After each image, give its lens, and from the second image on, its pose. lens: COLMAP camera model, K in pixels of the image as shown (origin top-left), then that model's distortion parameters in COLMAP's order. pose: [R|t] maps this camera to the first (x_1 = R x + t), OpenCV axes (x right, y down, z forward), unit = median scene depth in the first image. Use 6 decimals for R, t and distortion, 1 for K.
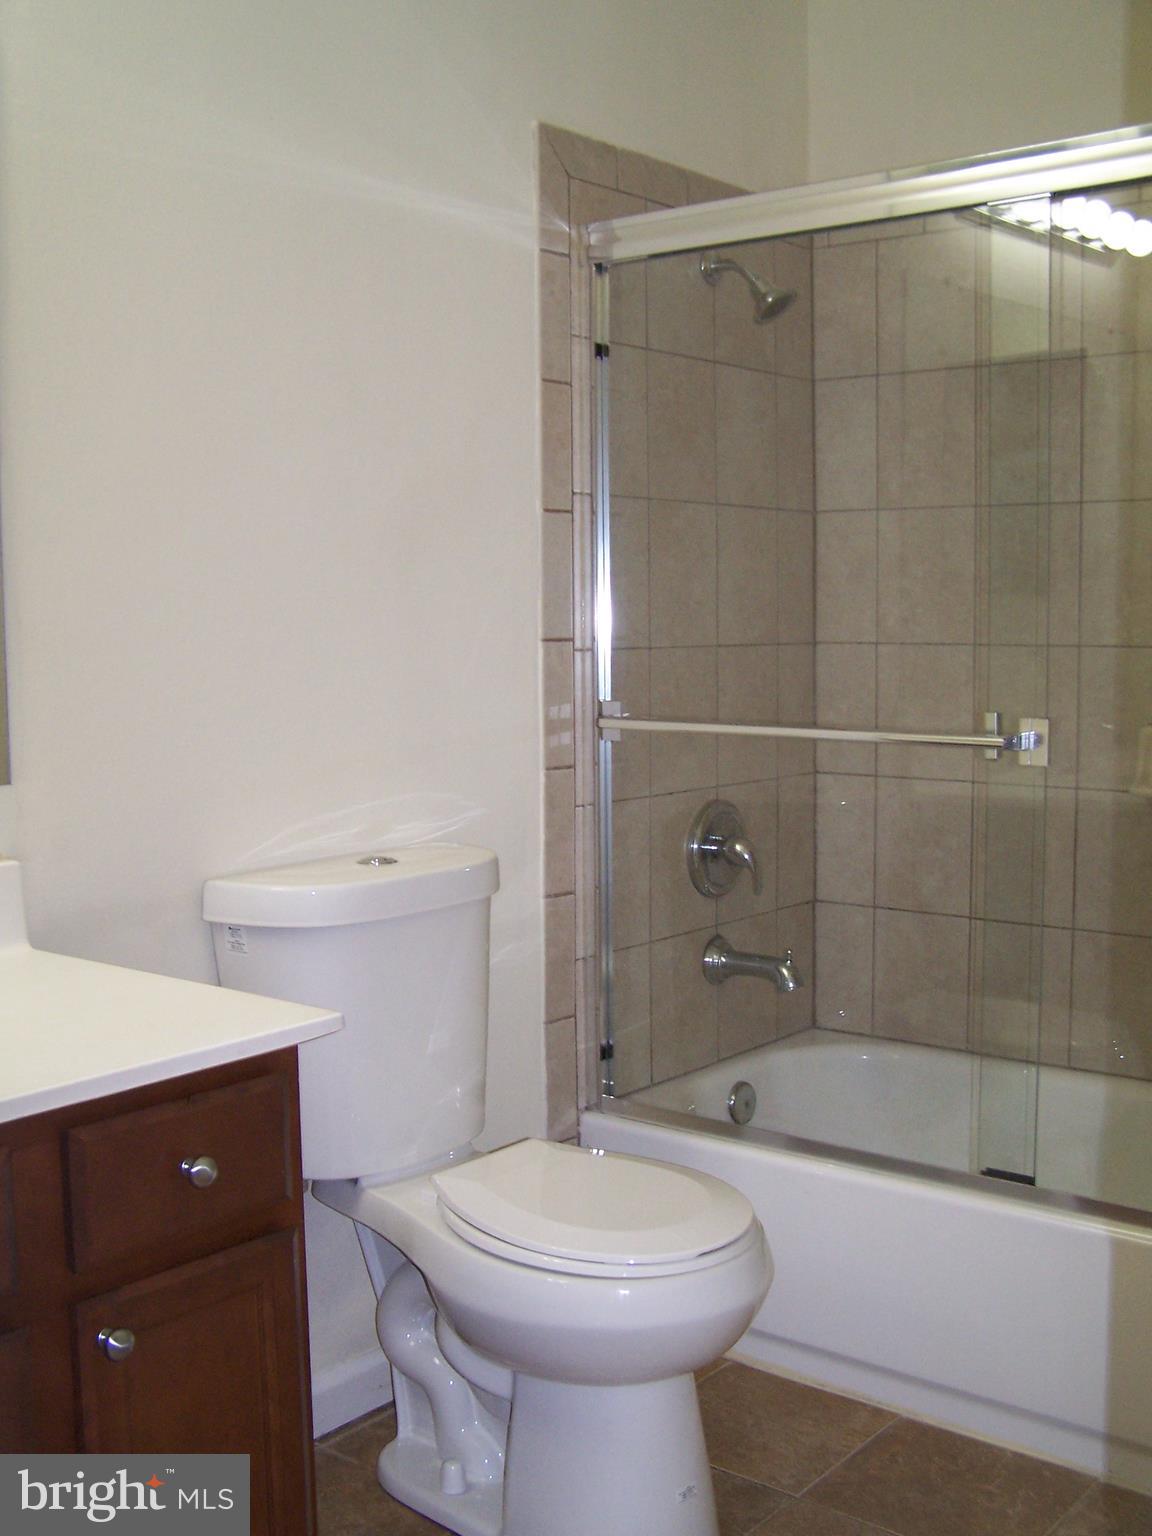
lens RADIAL K [[1741.5, 0, 576.0], [0, 1741.5, 768.0], [0, 0, 1]] dist [-0.200950, 0.353133]
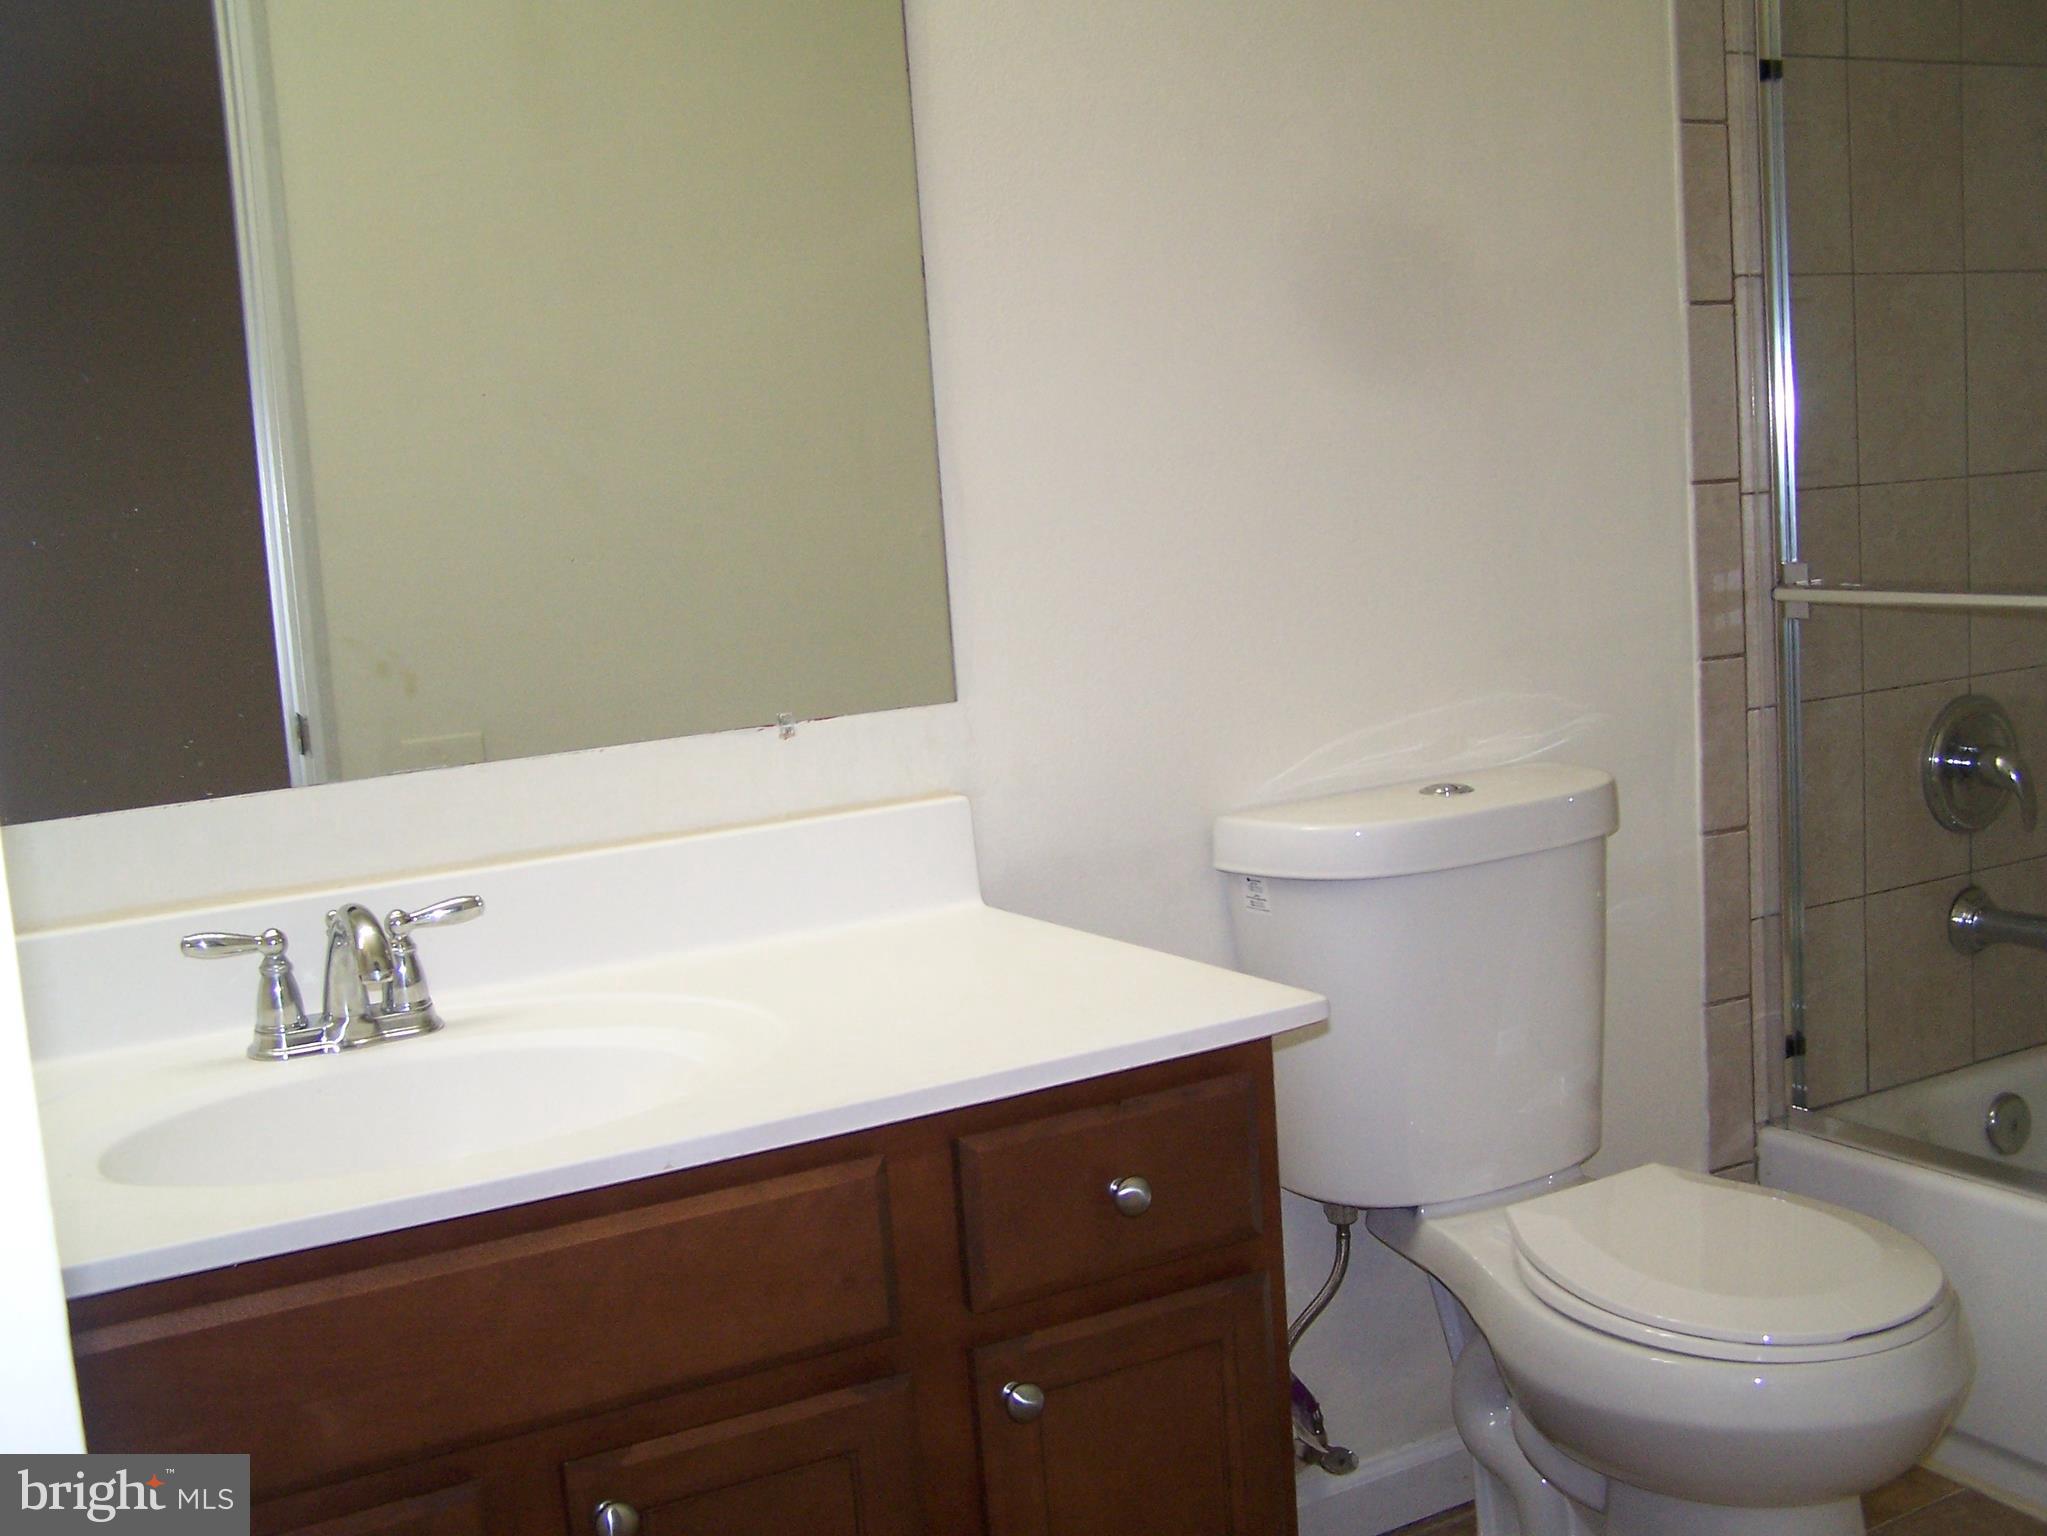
lens RADIAL K [[2320.8, 0, 1025.2], [0, 2320.8, 793.2], [0, 0, 1]] dist [-0.200950, 0.353133]
pose [[0.929179, -0.003072, -0.369617, 0.070529], [0.027192, 0.997824, 0.060065, -0.008245], [0.368628, -0.065861, 0.927241, 0.002239]]
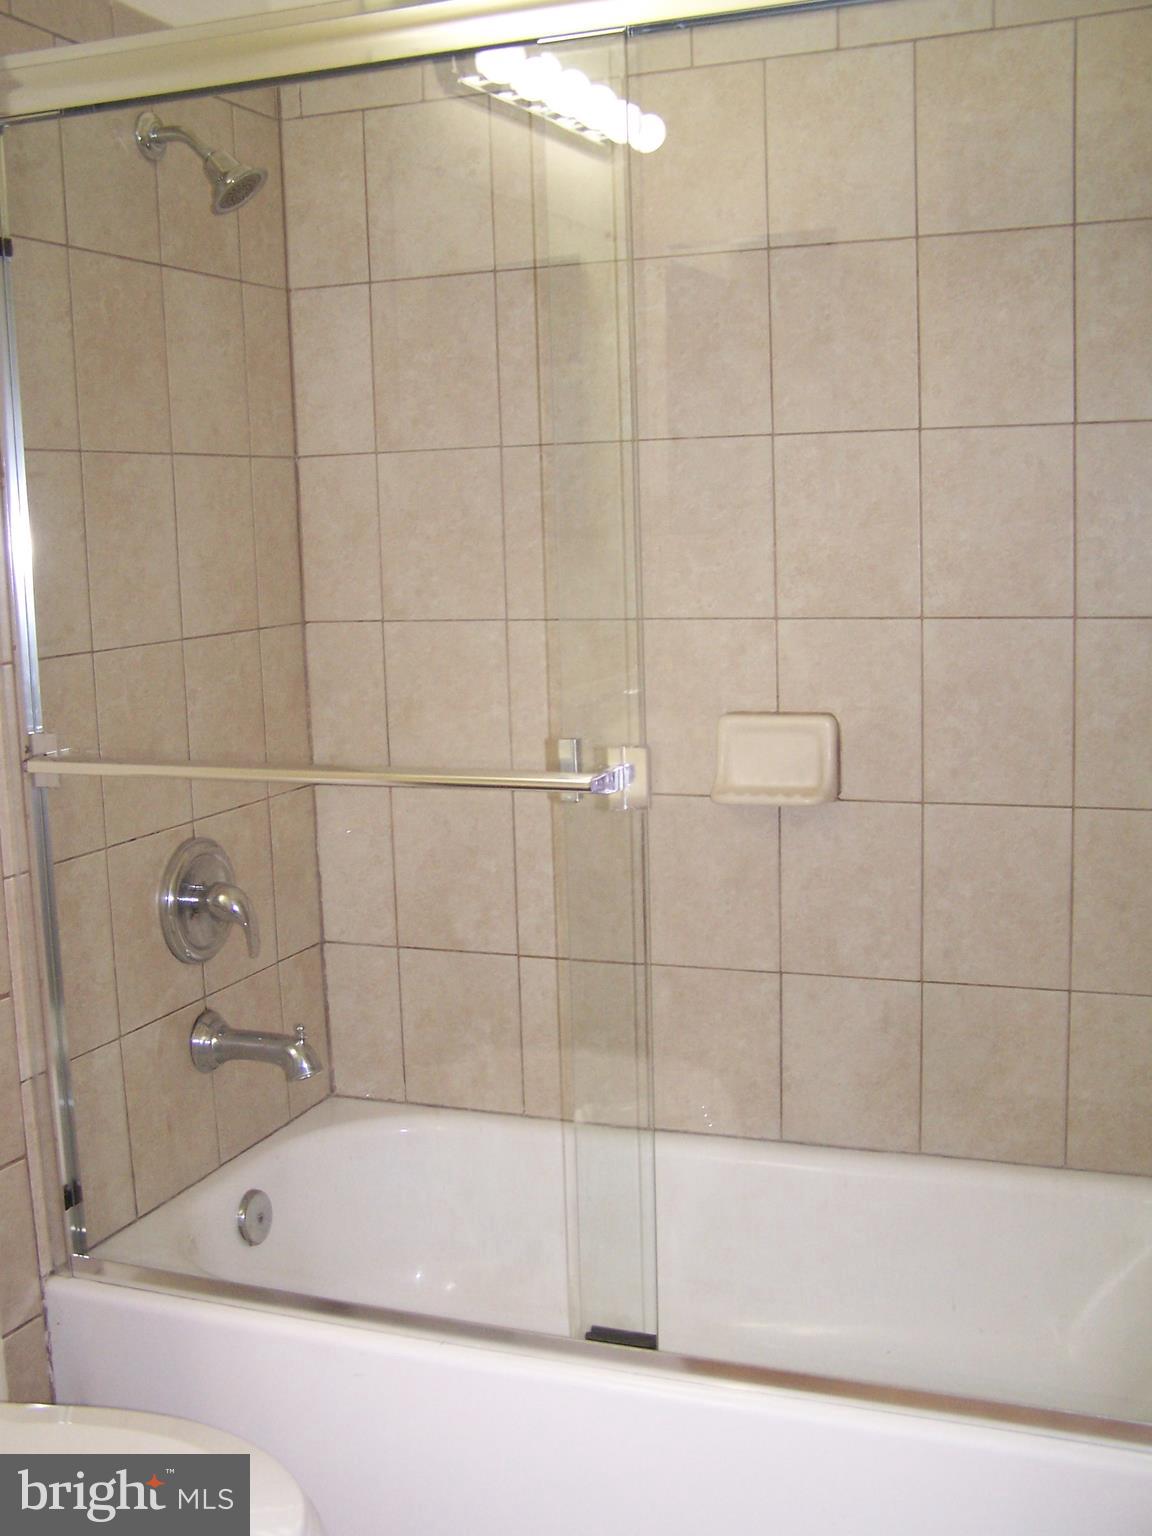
lens RADIAL K [[1741.5, 0, 576.0], [0, 1741.5, 768.0], [0, 0, 1]] dist [-0.200950, 0.353133]
pose [[0.950967, -0.066167, 0.302133, 0.014360], [0.050954, 0.997017, 0.057968, -0.053008], [-0.305068, -0.039730, 0.951502, 0.238748]]
